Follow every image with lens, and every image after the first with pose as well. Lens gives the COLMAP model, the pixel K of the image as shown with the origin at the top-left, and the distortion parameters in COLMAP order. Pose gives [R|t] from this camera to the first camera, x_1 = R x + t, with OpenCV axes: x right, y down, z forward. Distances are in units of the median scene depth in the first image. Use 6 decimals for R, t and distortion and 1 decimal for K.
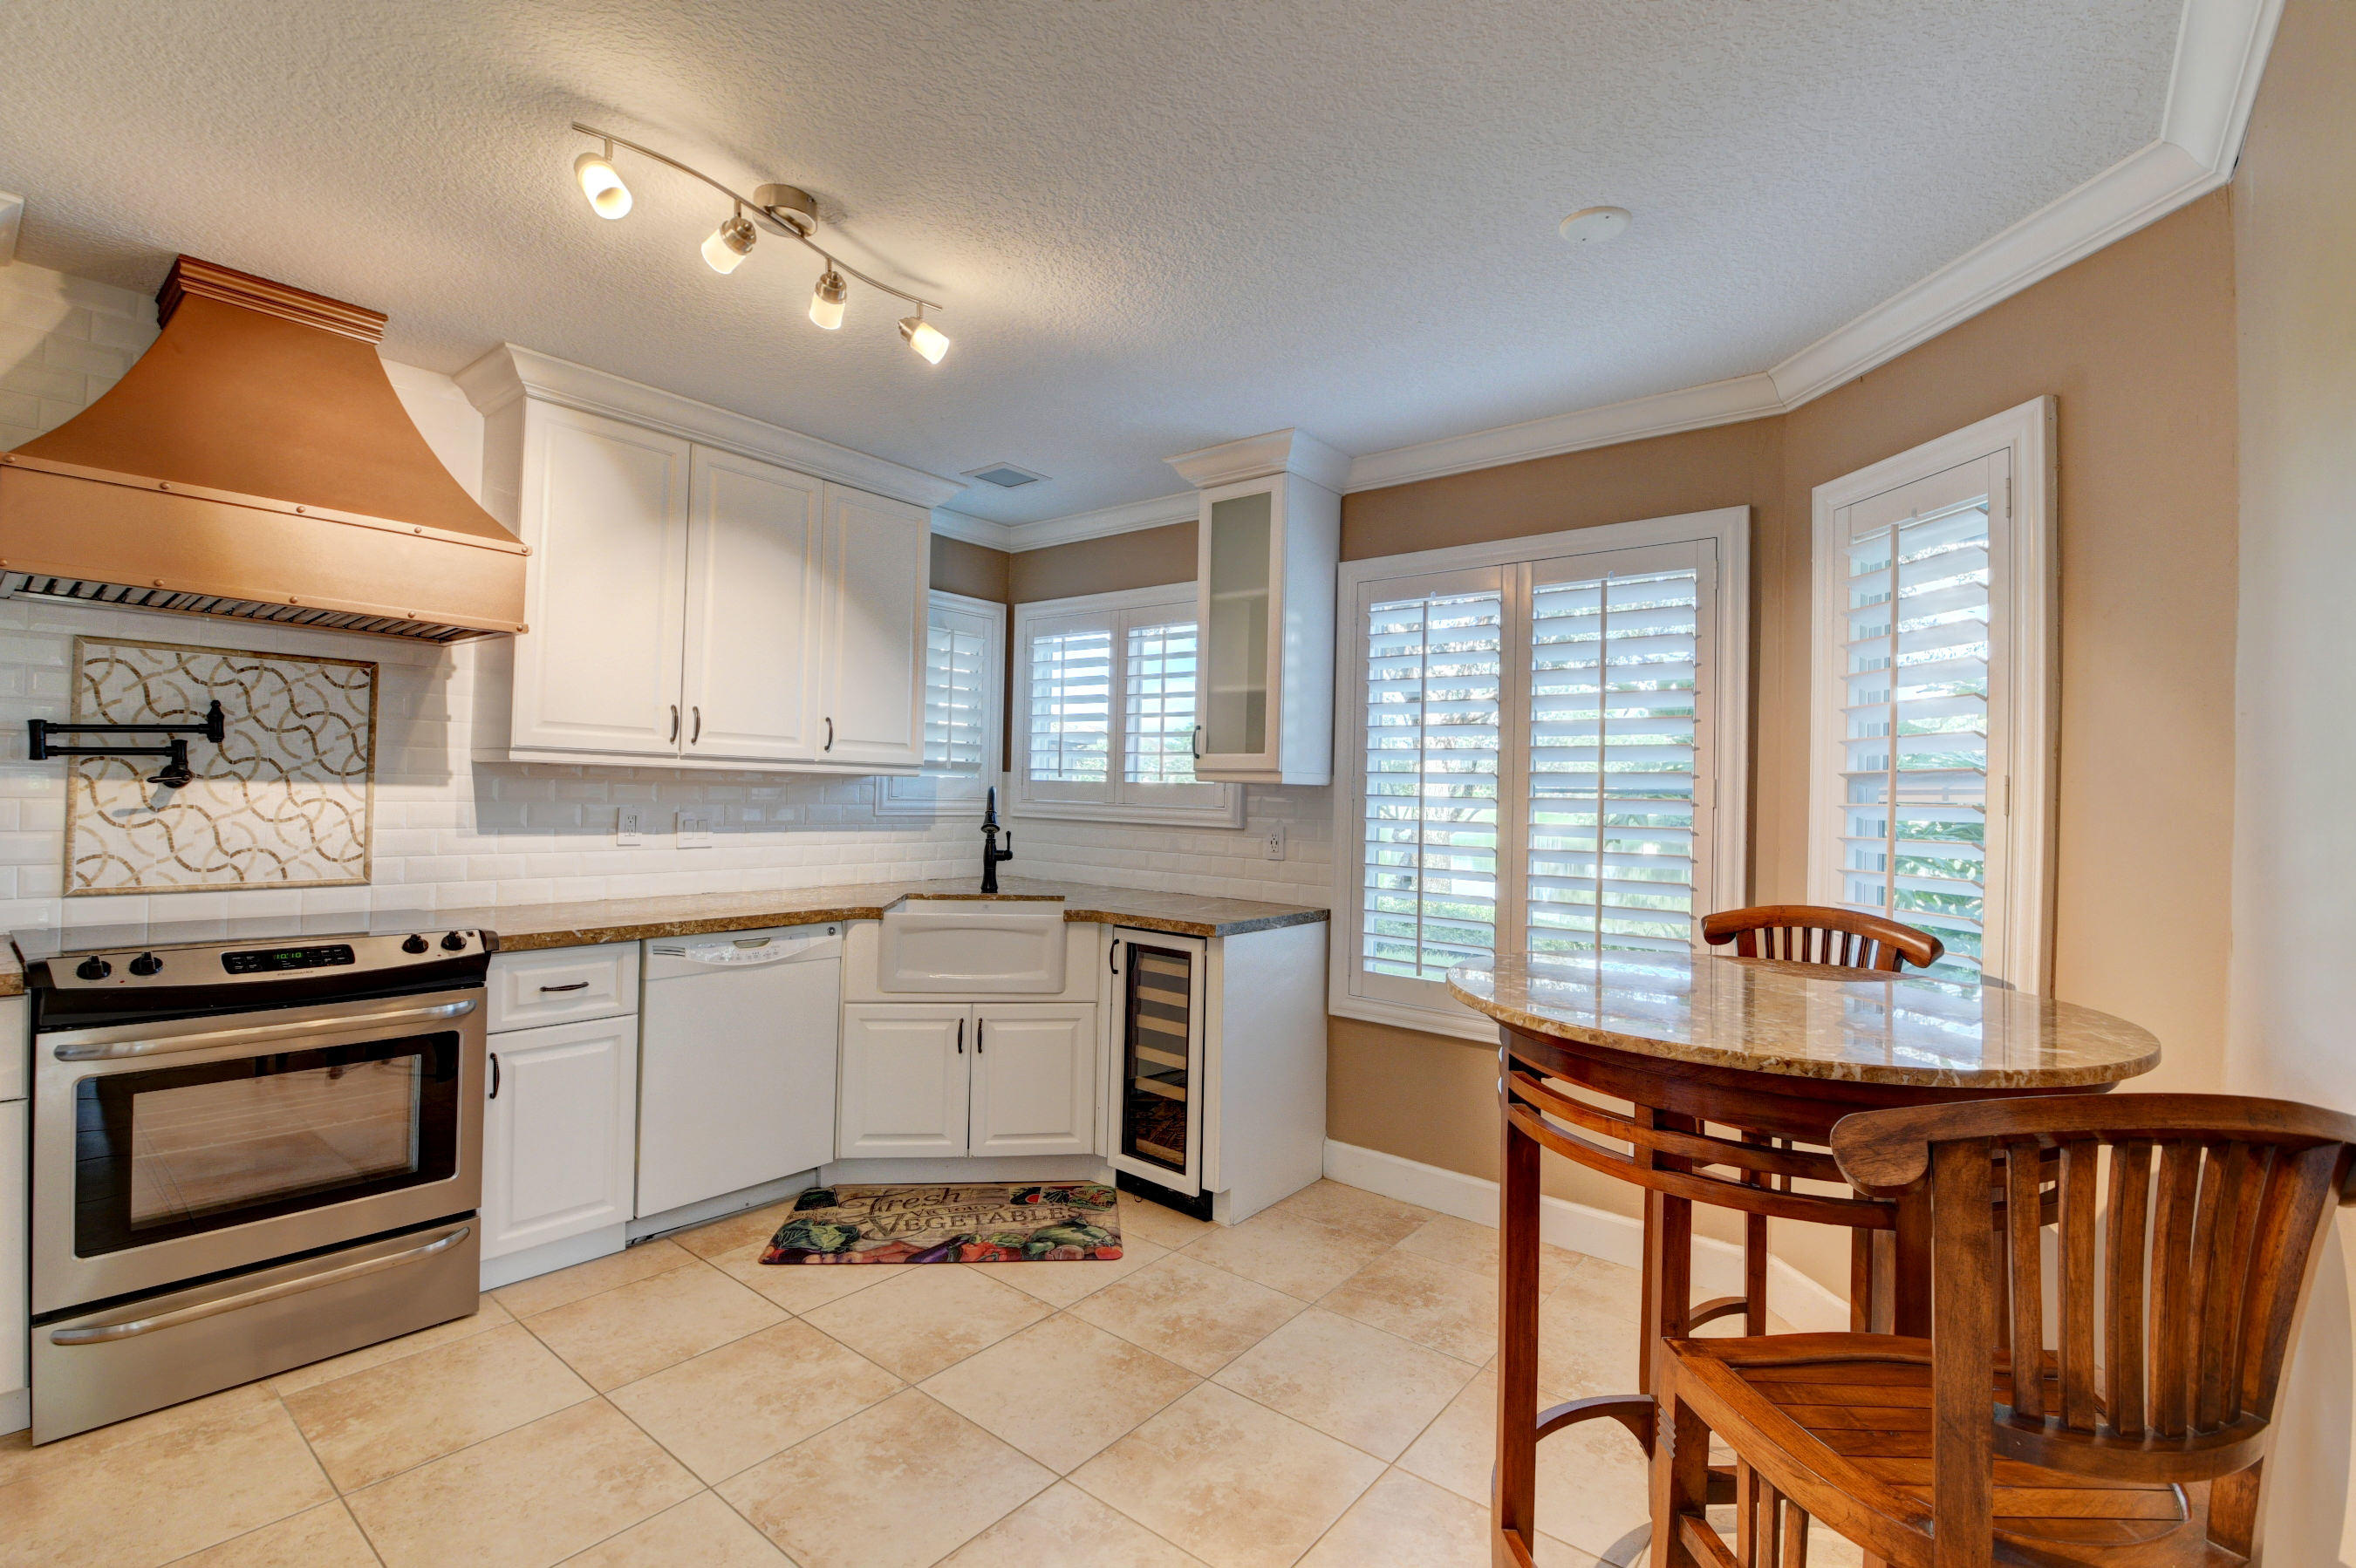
lens RADIAL K [[1038.1, 0, 1177.4], [0, 1038.1, 774.3], [0, 0, 1]] dist [0.021275, -0.032888]
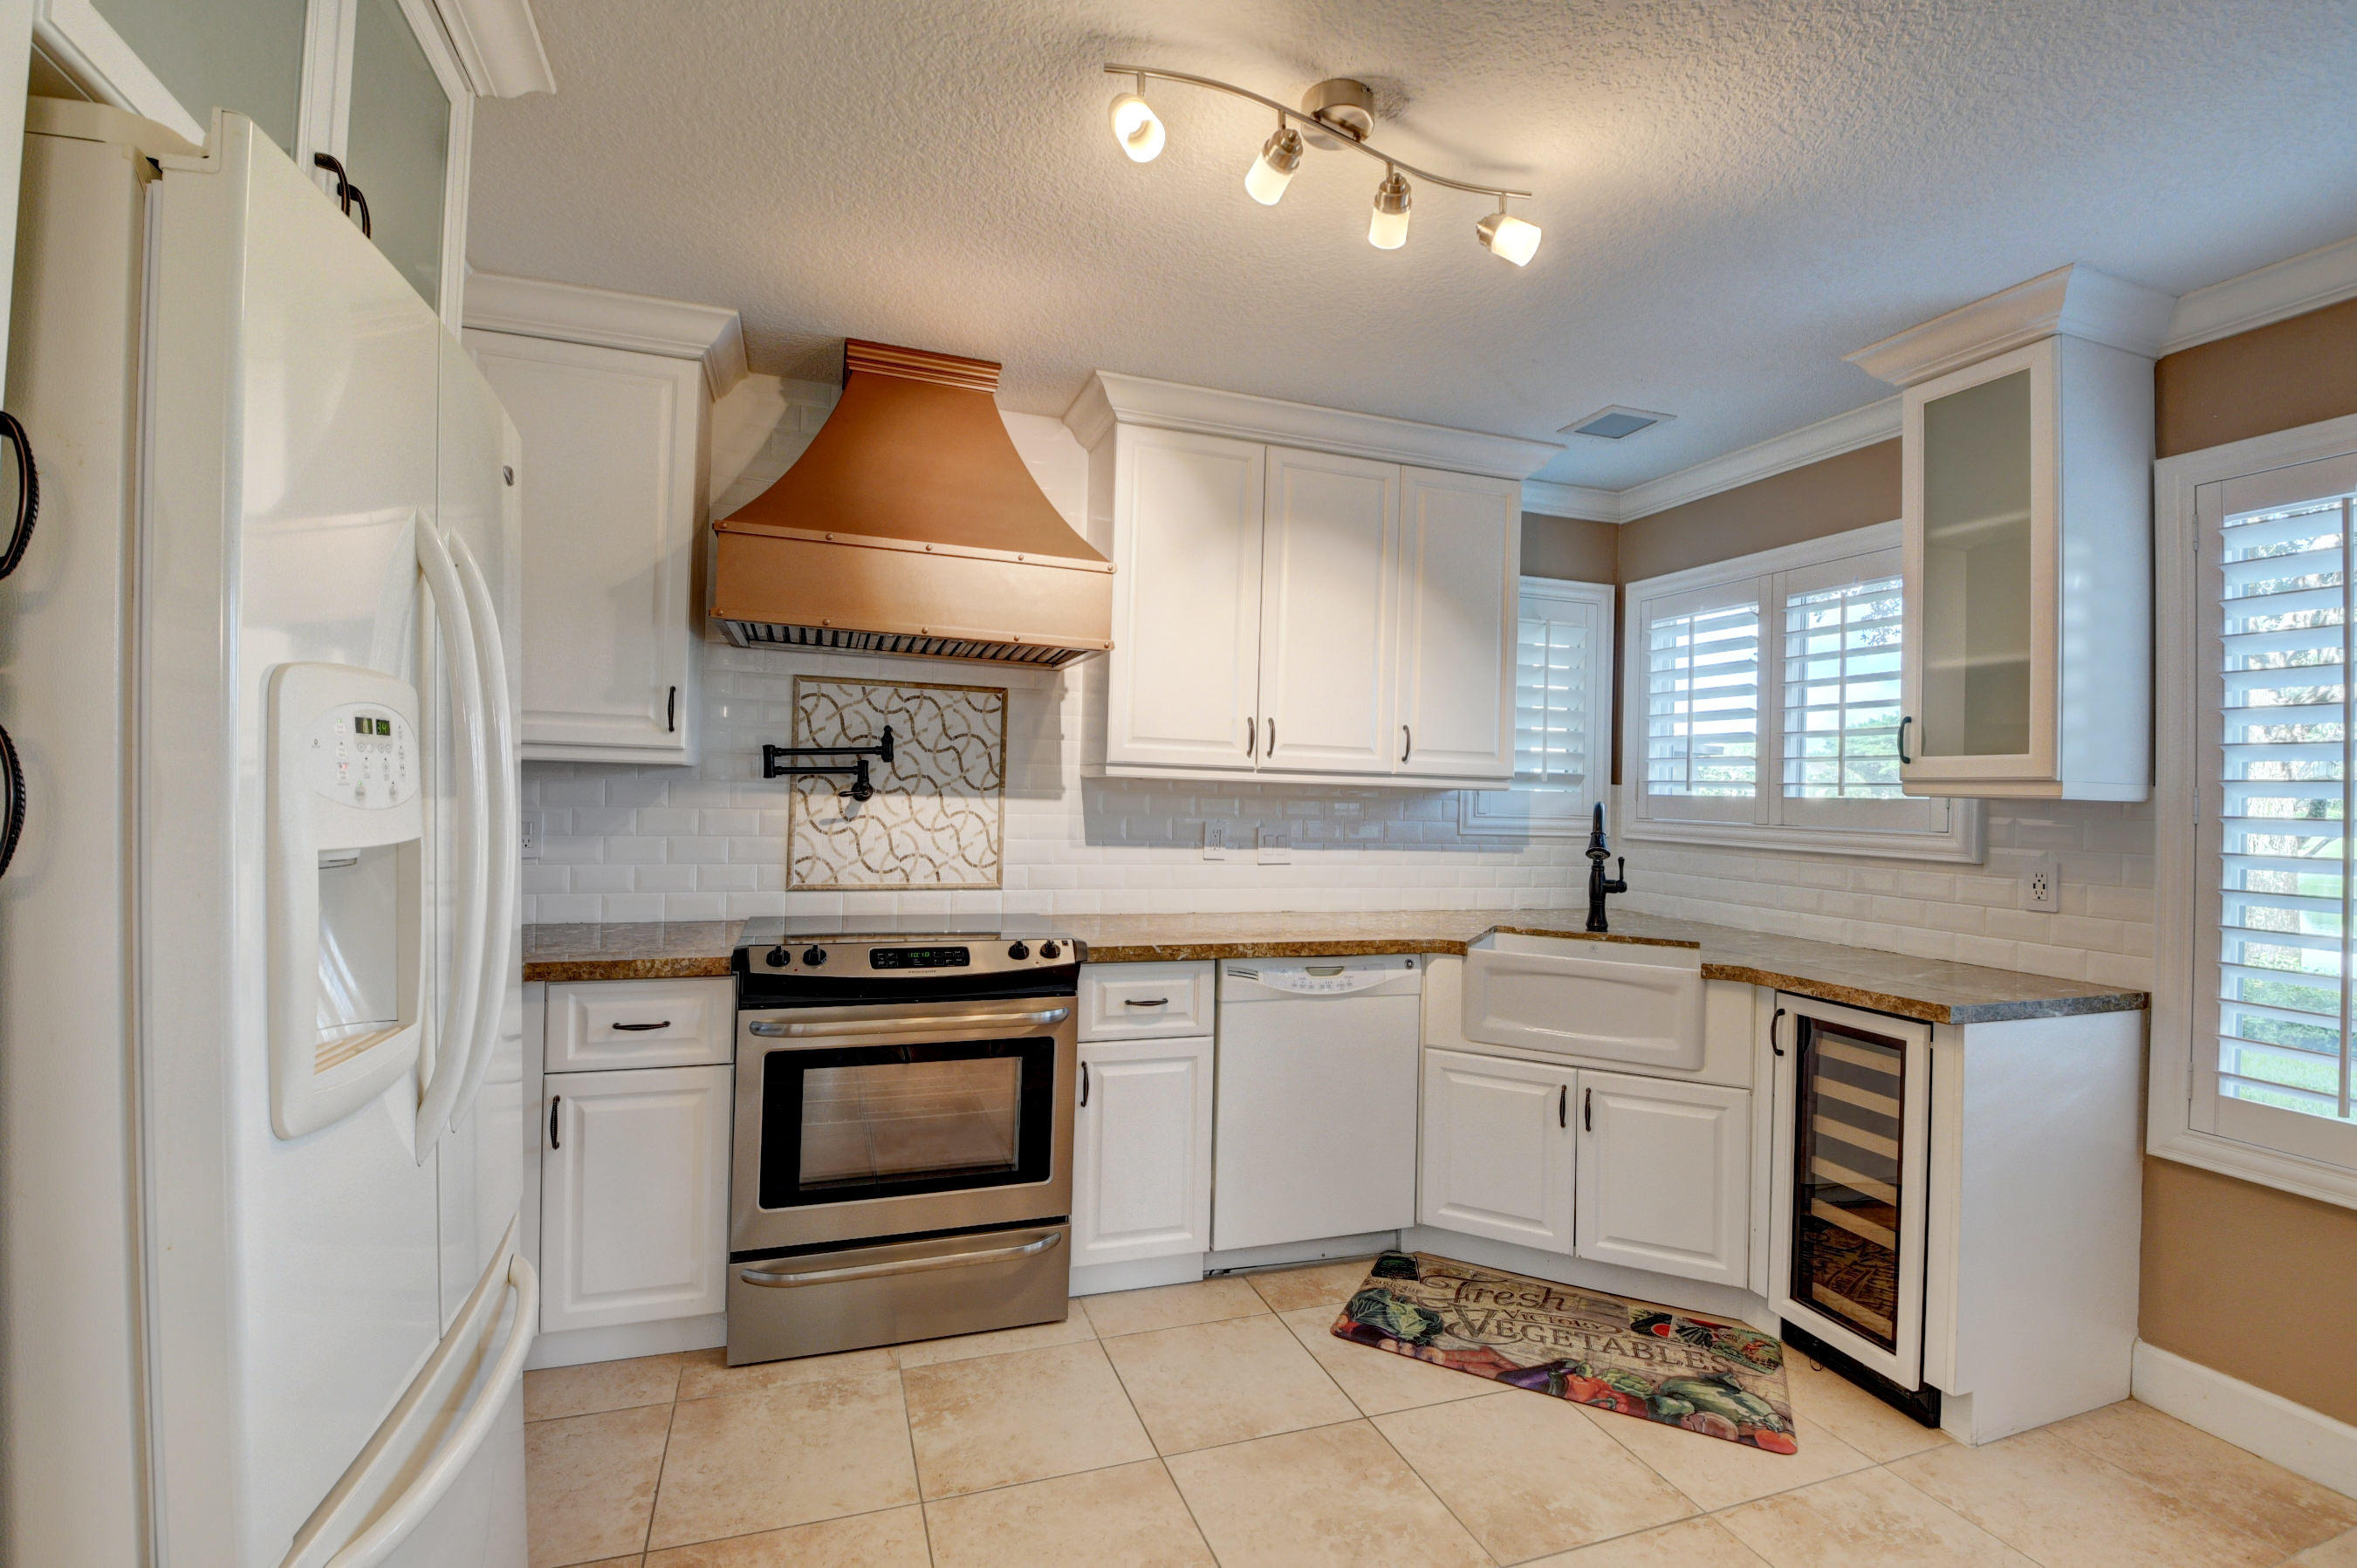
lens RADIAL K [[1038.6, 0, 1177.9], [0, 1038.6, 774.3], [0, 0, 1]] dist [0.021275, -0.032888]
pose [[0.849206, -0.010942, -0.527948, -0.033903], [0.003066, 0.999871, -0.015792, 0.002098], [0.528053, 0.011792, 0.849130, 0.159519]]
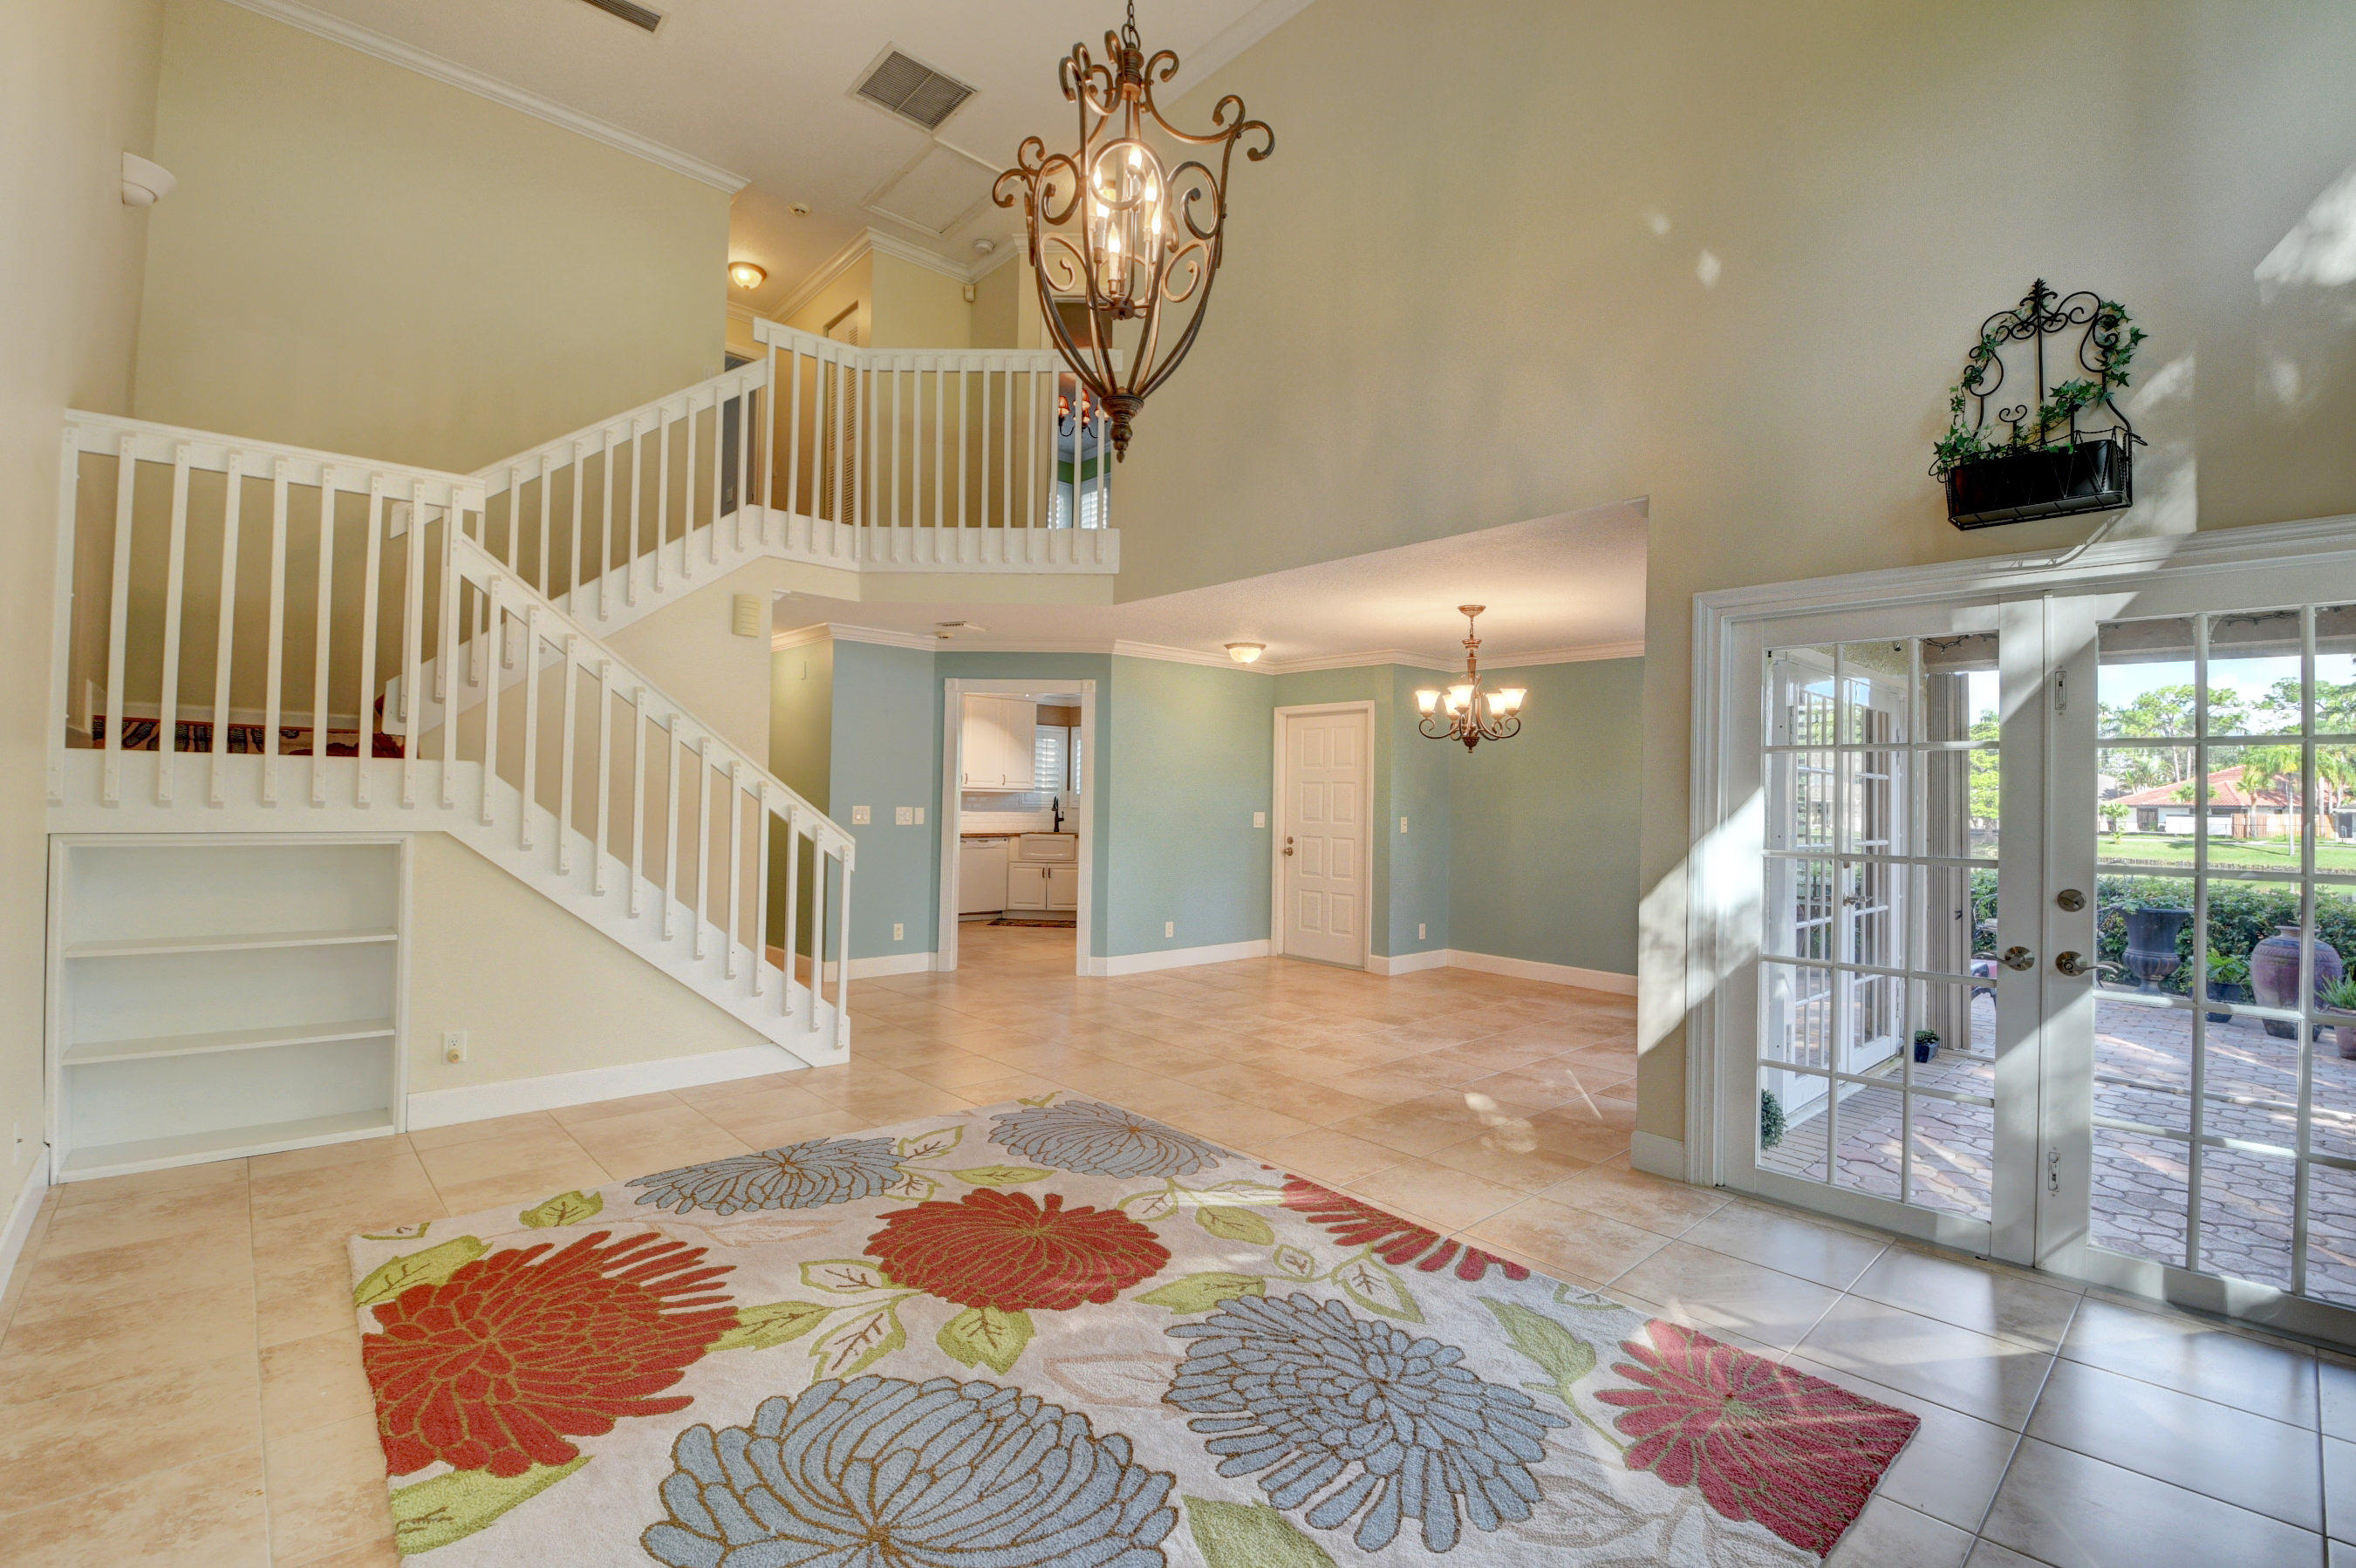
lens RADIAL K [[1038.1, 0, 1177.4], [0, 1038.1, 774.3], [0, 0, 1]] dist [0.021275, -0.032888]
pose [[0.987924, -0.016351, -0.154074, 0.816663], [0.015071, 0.999842, -0.009474, -0.021964], [0.154205, 0.007038, 0.988014, -2.467089]]
